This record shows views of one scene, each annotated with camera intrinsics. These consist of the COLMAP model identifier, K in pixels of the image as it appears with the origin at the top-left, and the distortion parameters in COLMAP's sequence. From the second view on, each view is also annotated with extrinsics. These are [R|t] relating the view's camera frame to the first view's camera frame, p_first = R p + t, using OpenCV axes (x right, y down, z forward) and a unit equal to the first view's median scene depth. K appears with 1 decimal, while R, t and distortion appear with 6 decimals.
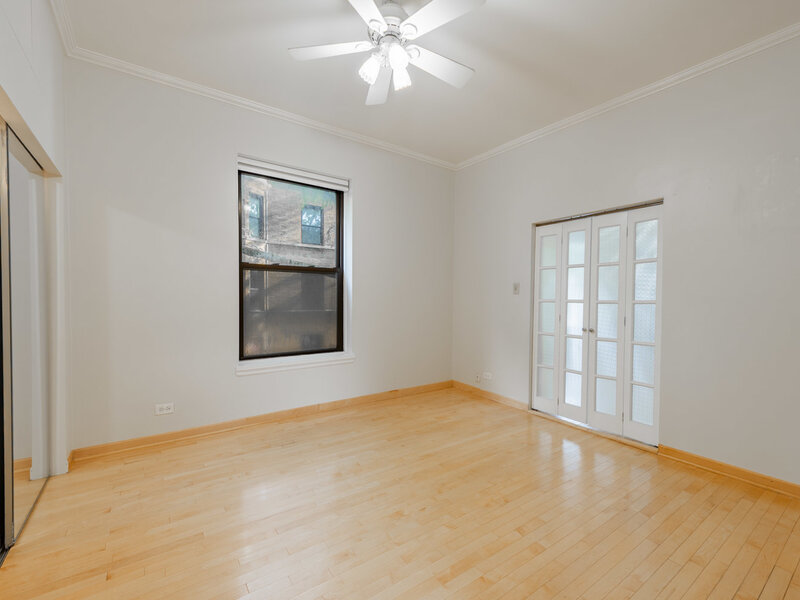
lens RADIAL K [[349.4, 0, 400.0], [0, 349.4, 300.0], [0, 0, 1]] dist [0.000452, 0.000103]
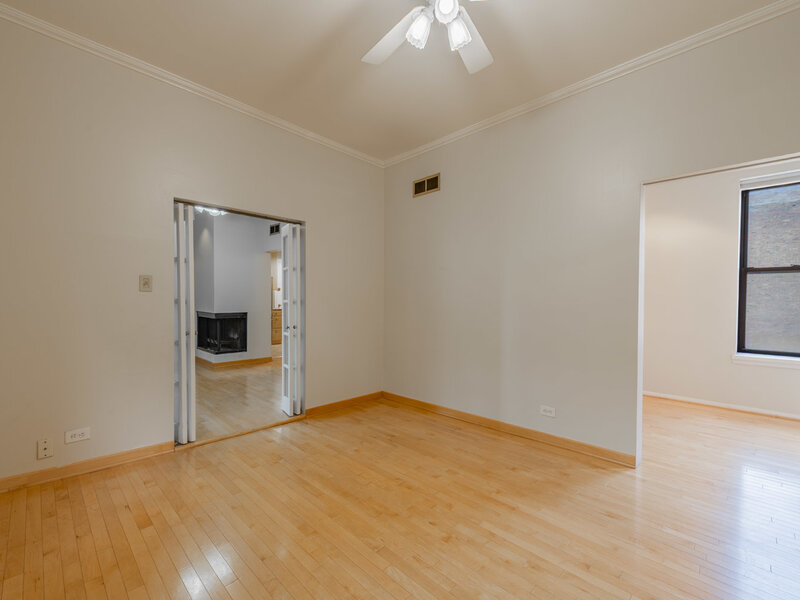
lens RADIAL K [[349.4, 0, 400.0], [0, 349.4, 300.0], [0, 0, 1]] dist [0.000452, 0.000103]
pose [[-0.179825, -0.015942, 0.983569, -0.502640], [-0.004056, 0.999872, 0.015465, -0.015691], [-0.983690, -0.001209, -0.179867, 0.745620]]
